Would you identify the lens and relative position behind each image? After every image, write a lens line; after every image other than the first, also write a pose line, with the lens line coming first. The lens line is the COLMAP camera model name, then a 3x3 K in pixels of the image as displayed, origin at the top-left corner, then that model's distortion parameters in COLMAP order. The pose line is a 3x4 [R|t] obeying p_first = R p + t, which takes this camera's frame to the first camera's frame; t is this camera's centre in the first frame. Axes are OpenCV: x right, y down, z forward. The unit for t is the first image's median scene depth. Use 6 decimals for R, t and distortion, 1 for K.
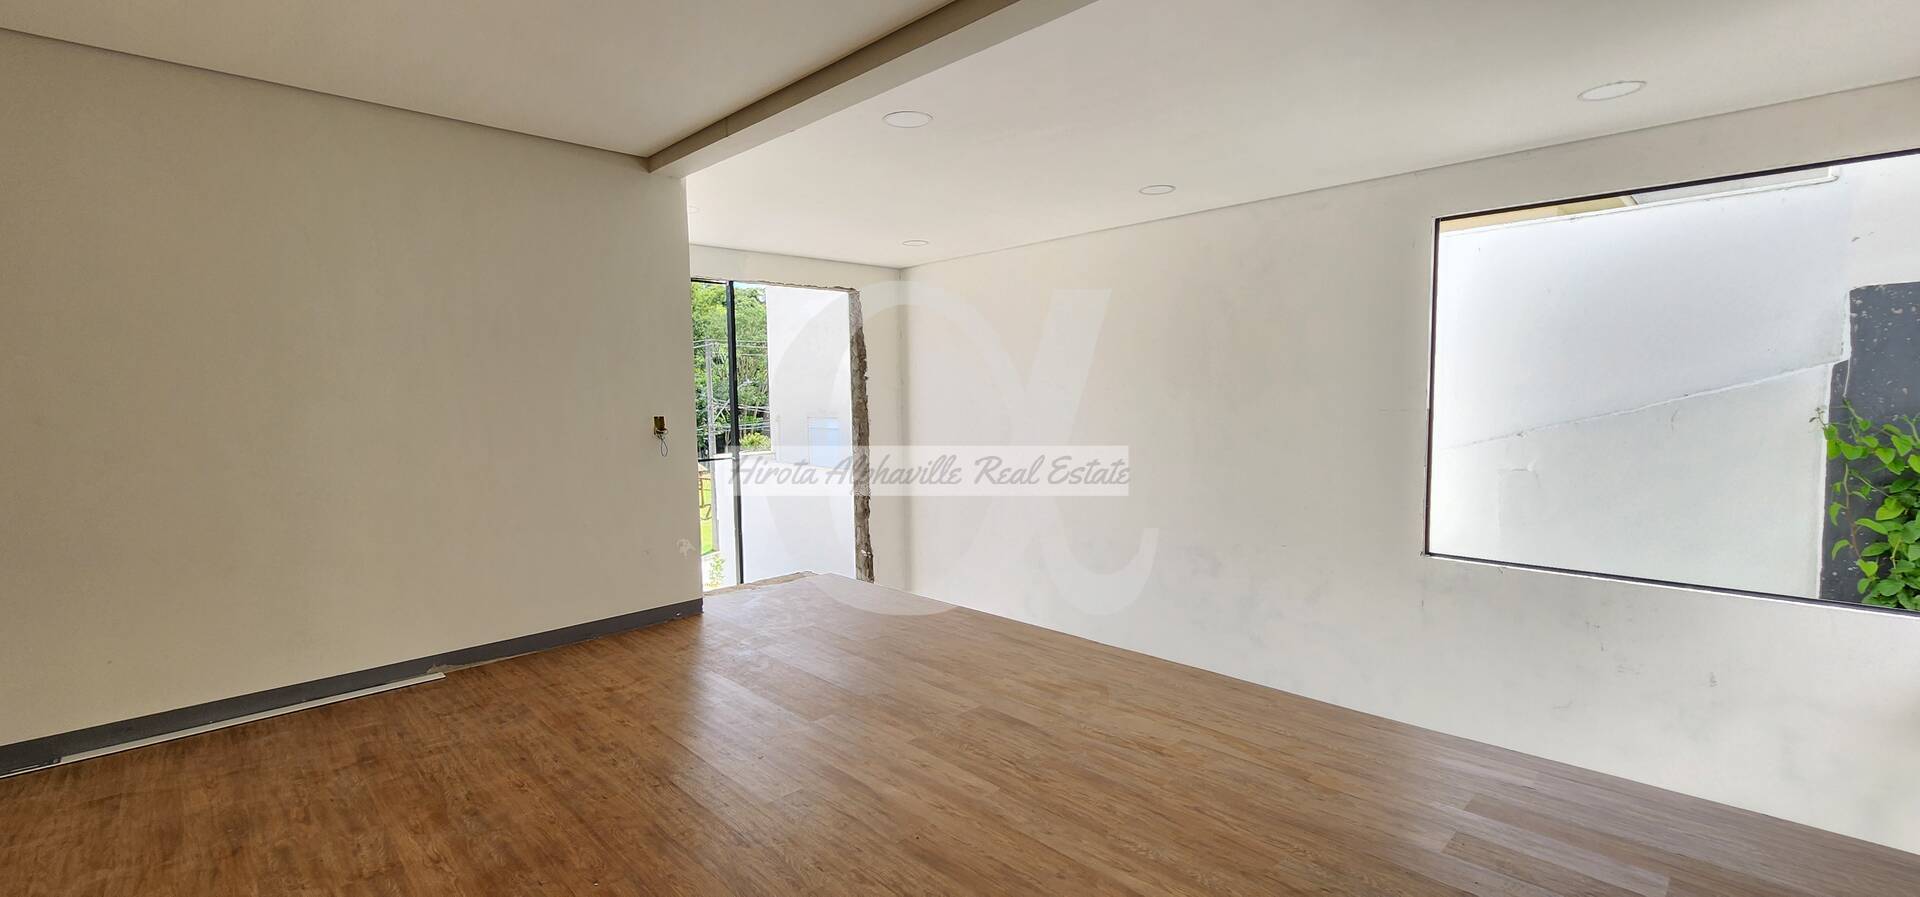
lens RADIAL K [[797.2, 0, 960.0], [0, 797.2, 448.5], [0, 0, 1]] dist [-0.005742, -0.000022]
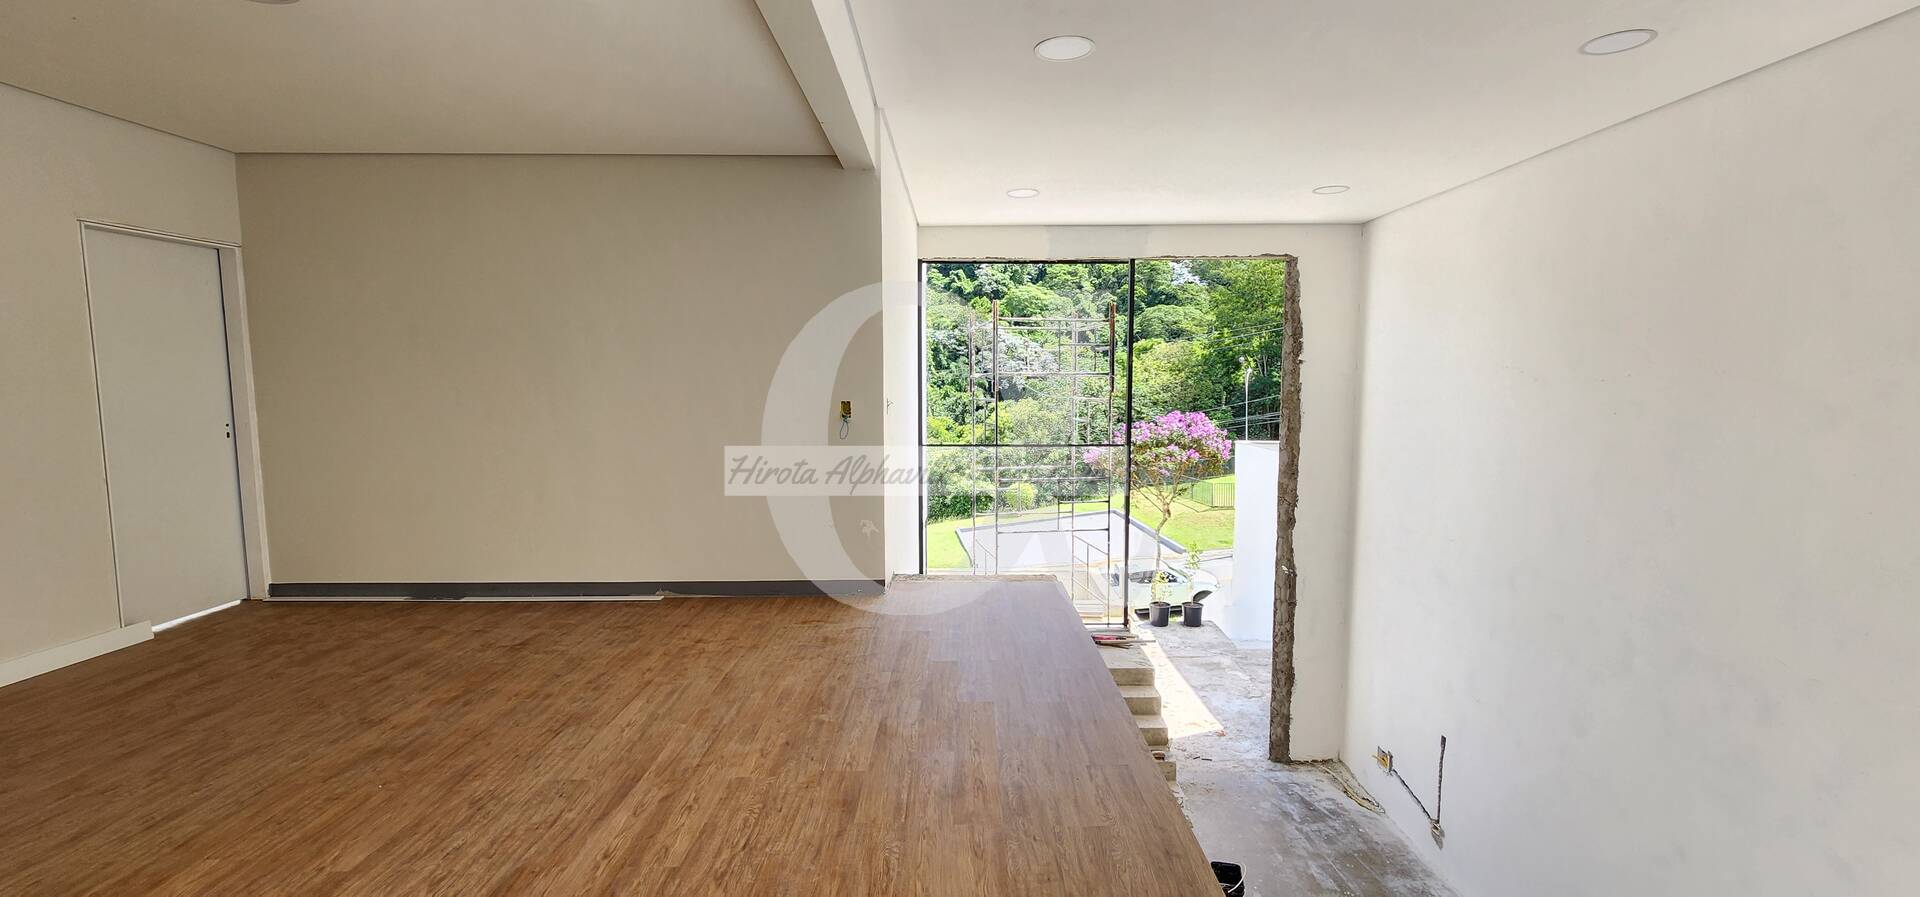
lens RADIAL K [[794.8, 0, 962.0], [0, 794.8, 445.4], [0, 0, 1]] dist [-0.001939, -0.000030]
pose [[0.715751, 0.077075, -0.694089, 0.651682], [-0.062169, 0.996977, 0.046600, -0.056338], [0.695583, 0.009797, 0.718379, 0.489554]]
